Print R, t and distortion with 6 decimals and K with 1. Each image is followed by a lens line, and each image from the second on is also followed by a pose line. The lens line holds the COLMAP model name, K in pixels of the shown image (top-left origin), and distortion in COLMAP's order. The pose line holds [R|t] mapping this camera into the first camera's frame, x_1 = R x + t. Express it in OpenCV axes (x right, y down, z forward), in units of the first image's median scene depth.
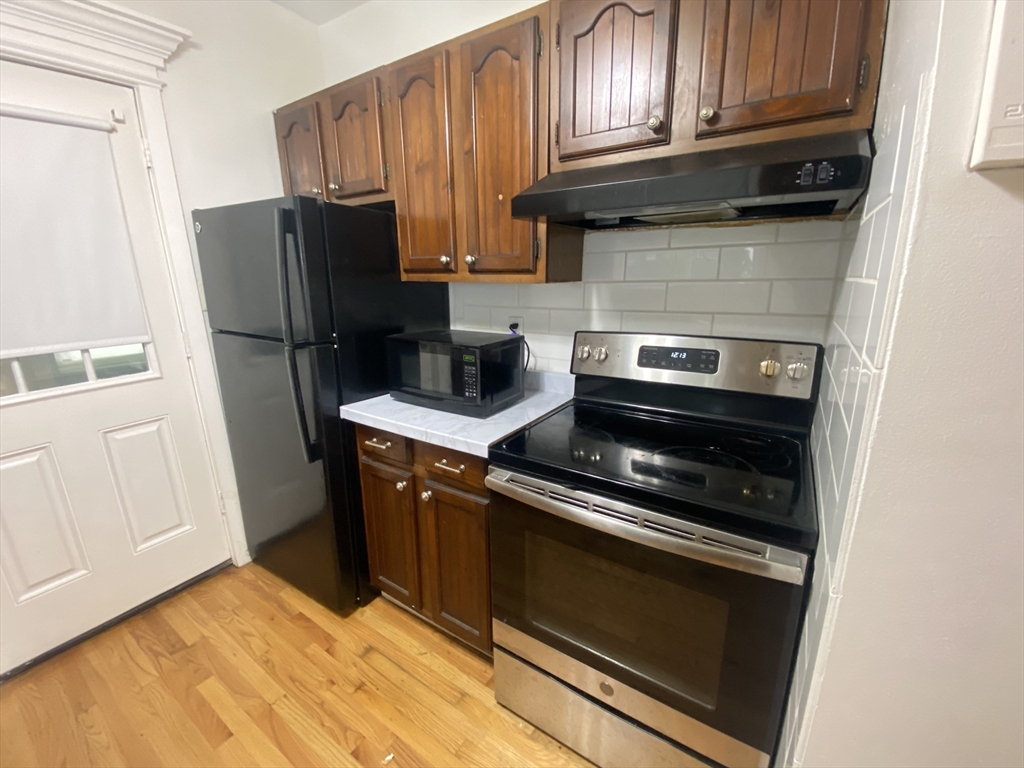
lens RADIAL K [[407.4, 0, 506.4], [0, 407.4, 383.3], [0, 0, 1]] dist [0.054929, -0.040262]
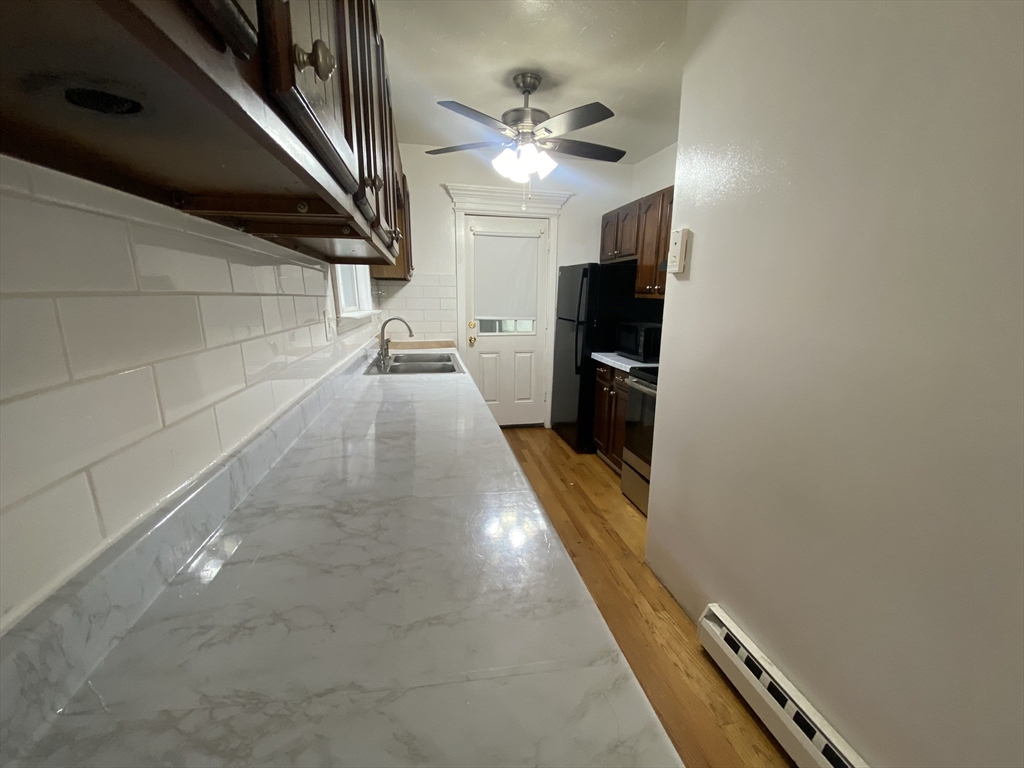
lens RADIAL K [[407.4, 0, 506.4], [0, 407.4, 383.3], [0, 0, 1]] dist [0.054929, -0.040262]
pose [[0.698254, 0.172453, -0.694767, 0.821996], [-0.197404, 0.979303, 0.044685, 0.206416], [0.688094, 0.105948, 0.717845, -0.874236]]
